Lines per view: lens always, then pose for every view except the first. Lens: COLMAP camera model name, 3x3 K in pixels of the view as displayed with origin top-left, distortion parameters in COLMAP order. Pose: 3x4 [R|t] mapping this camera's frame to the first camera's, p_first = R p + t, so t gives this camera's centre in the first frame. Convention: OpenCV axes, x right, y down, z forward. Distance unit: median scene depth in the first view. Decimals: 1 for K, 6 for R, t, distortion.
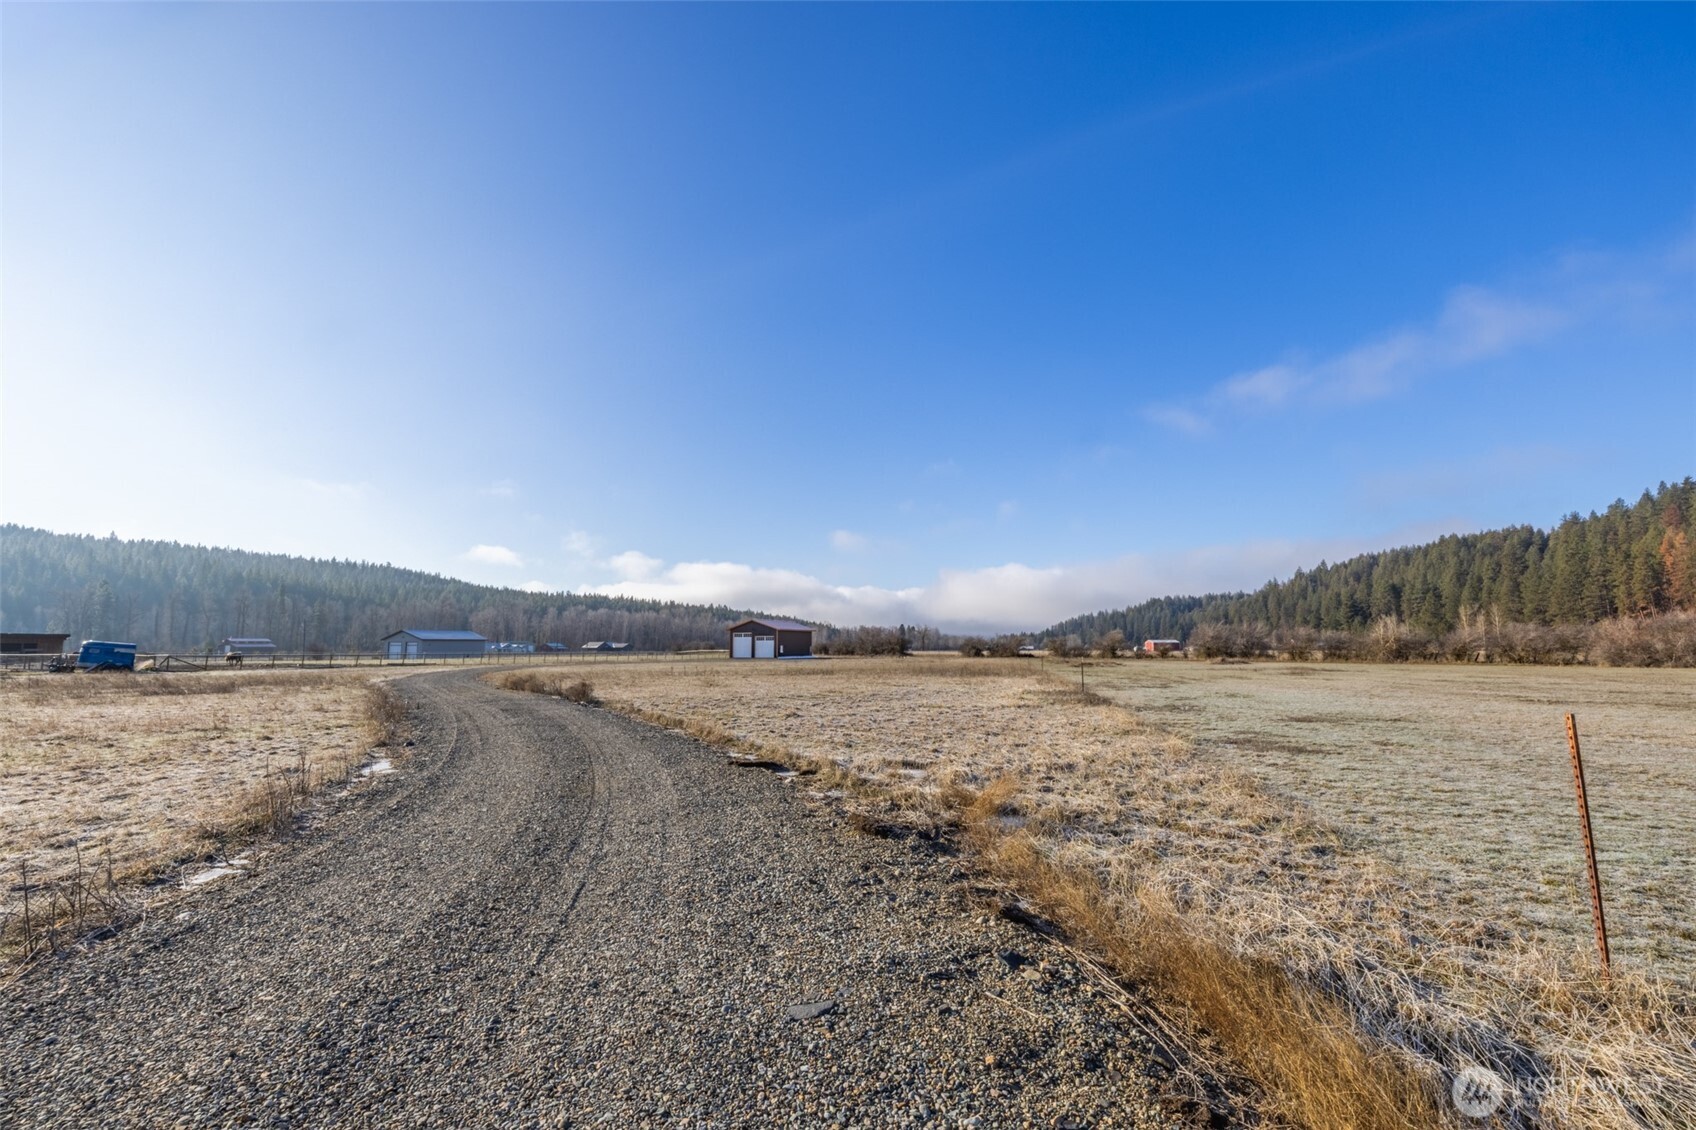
lens RADIAL K [[734.1, 0, 841.5], [0, 734.1, 572.7], [0, 0, 1]] dist [0.001225, 0.000379]
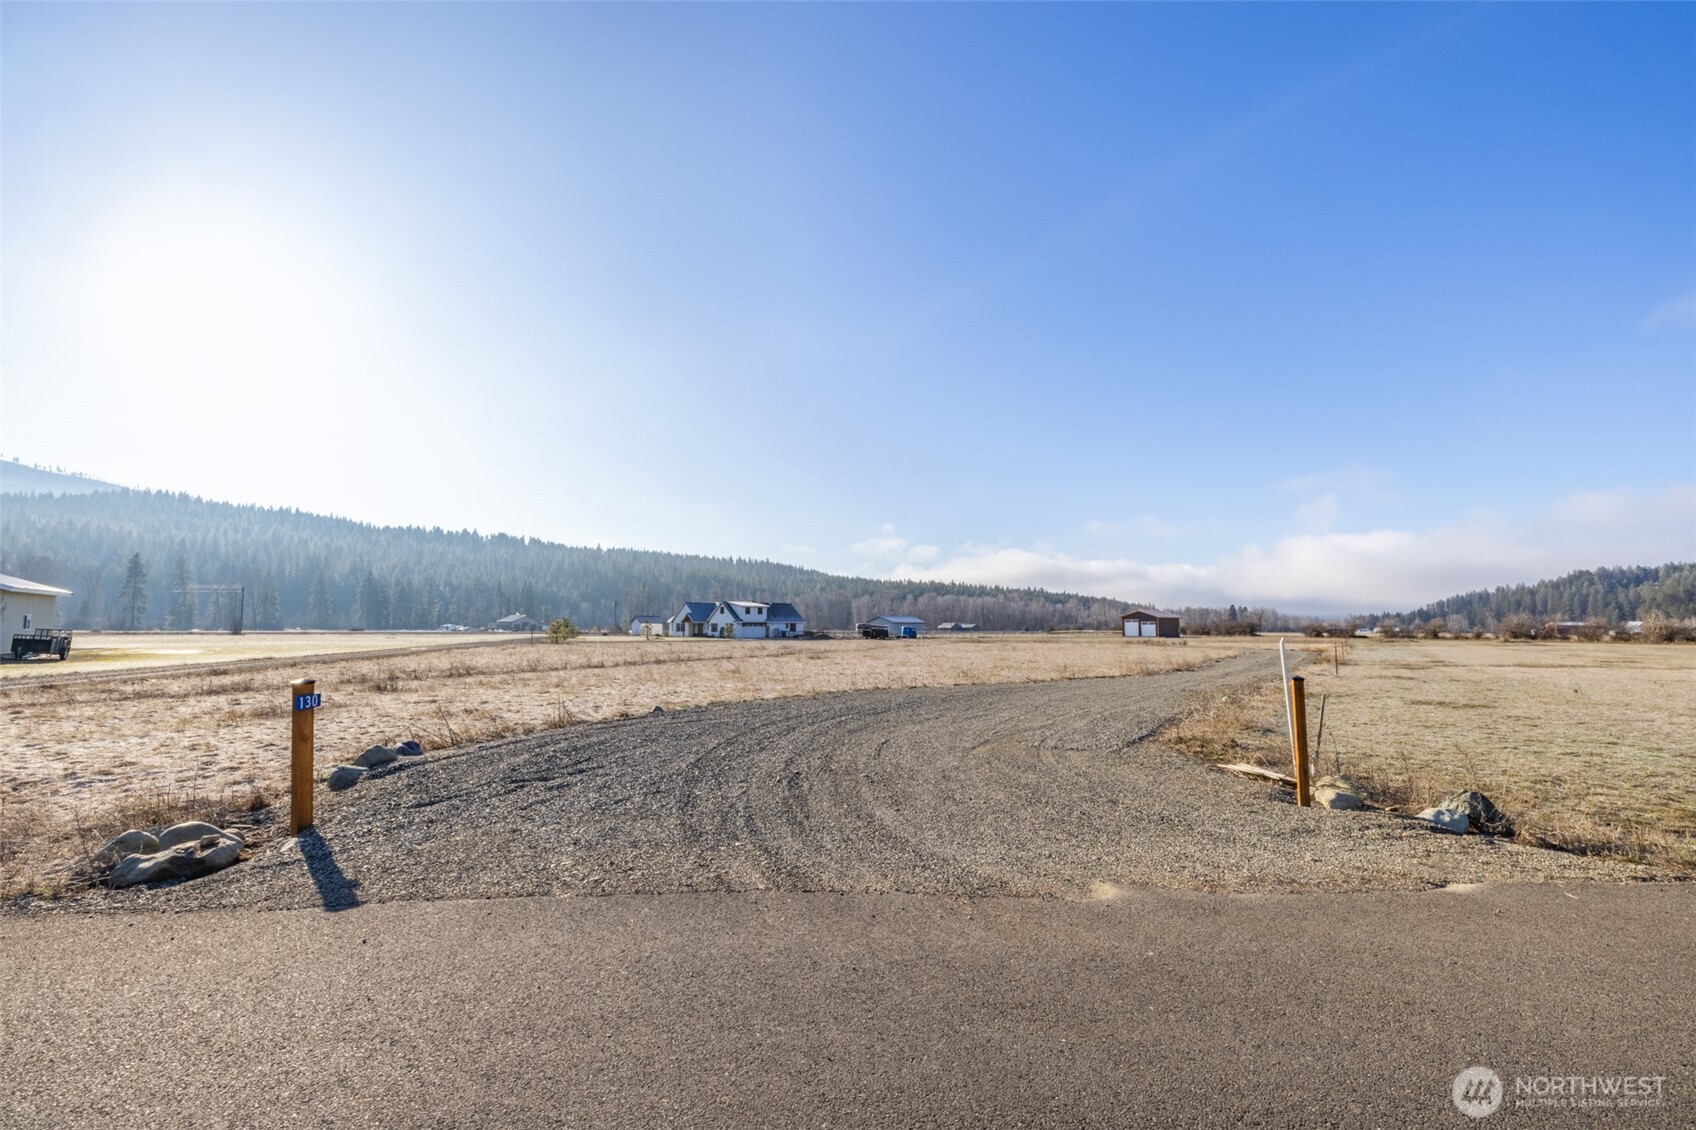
lens RADIAL K [[734.1, 0, 841.5], [0, 734.1, 572.7], [0, 0, 1]] dist [0.001225, 0.000379]
pose [[0.920532, -0.024025, -0.389927, -0.022747], [0.034682, 0.999192, 0.020311, -0.015984], [0.389124, -0.032220, 0.920622, -0.150195]]
